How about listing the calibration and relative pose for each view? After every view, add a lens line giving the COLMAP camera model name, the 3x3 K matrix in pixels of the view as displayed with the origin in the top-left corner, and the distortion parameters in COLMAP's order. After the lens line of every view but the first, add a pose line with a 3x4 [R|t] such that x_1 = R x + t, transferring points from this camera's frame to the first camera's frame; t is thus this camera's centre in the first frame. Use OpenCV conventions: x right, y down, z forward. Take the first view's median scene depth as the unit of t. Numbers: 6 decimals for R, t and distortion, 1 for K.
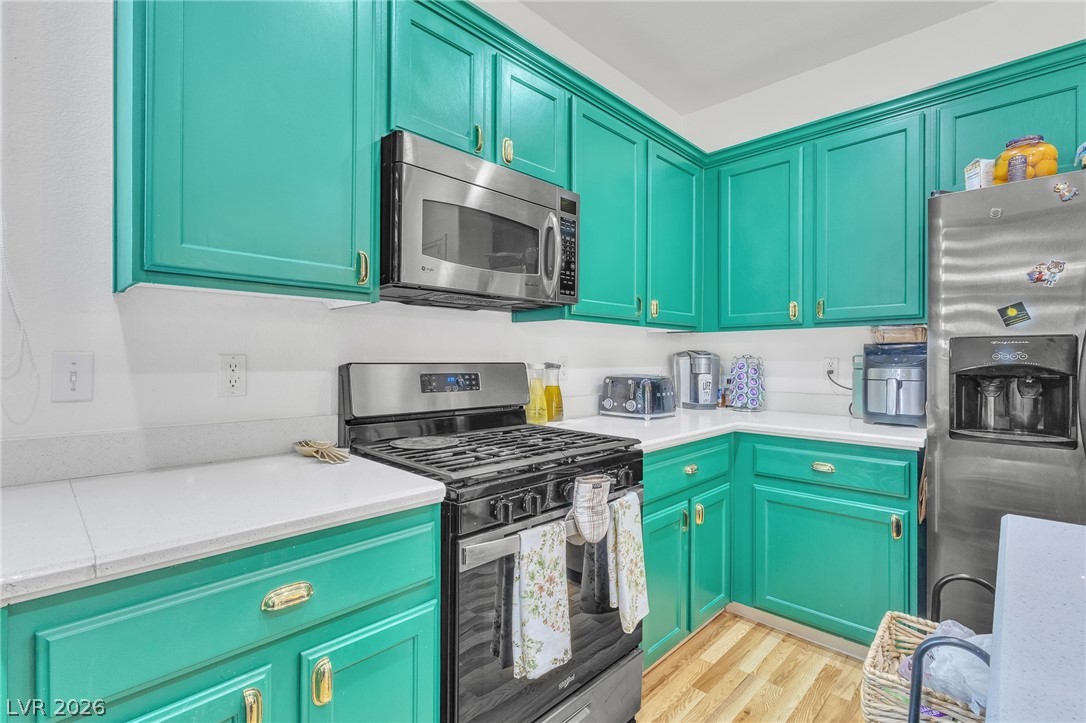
lens RADIAL K [[498.5, 0, 542.8], [0, 498.5, 360.9], [0, 0, 1]] dist [0.009244, 0.000531]
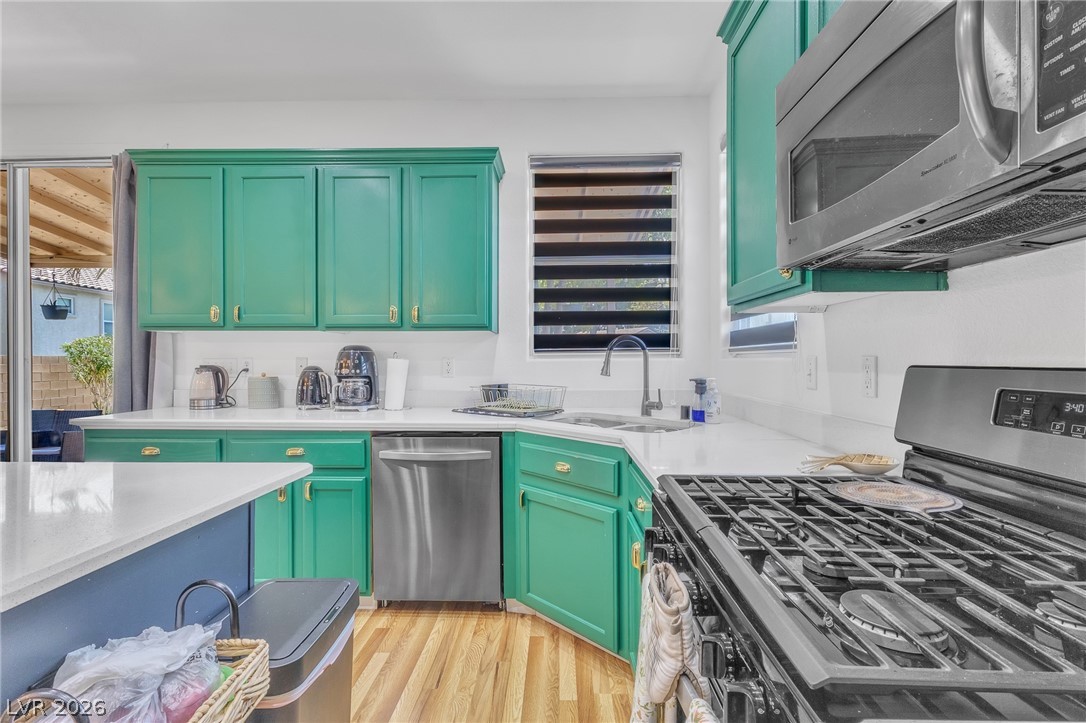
lens RADIAL K [[498.5, 0, 541.8], [0, 498.5, 359.4], [0, 0, 1]] dist [0.009244, 0.000531]
pose [[-0.744210, -0.004522, -0.667931, 0.465681], [-0.003921, 0.999989, -0.002401, -0.001953], [0.667934, 0.000832, -0.744220, 1.056663]]
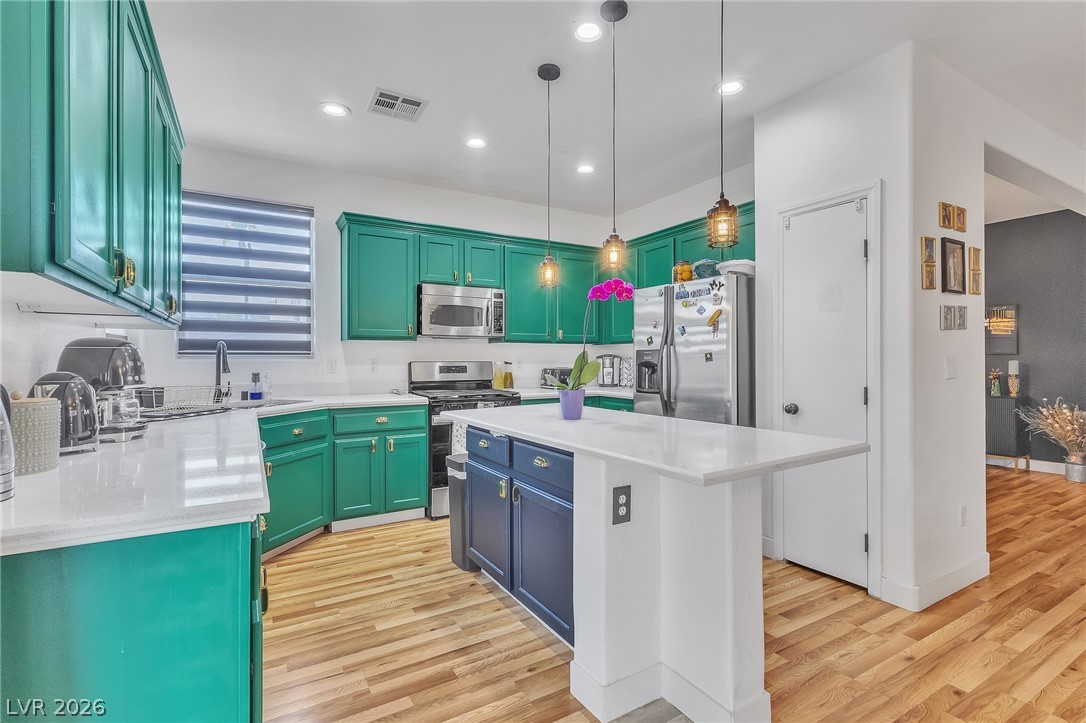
lens RADIAL K [[498.5, 0, 536.7], [0, 498.5, 365.9], [0, 0, 1]] dist [0.009244, 0.000531]
pose [[0.960747, -0.000949, -0.277426, 0.962165], [0.003765, 0.999947, 0.009617, 0.003118], [0.277402, -0.010284, 0.960699, -1.338729]]
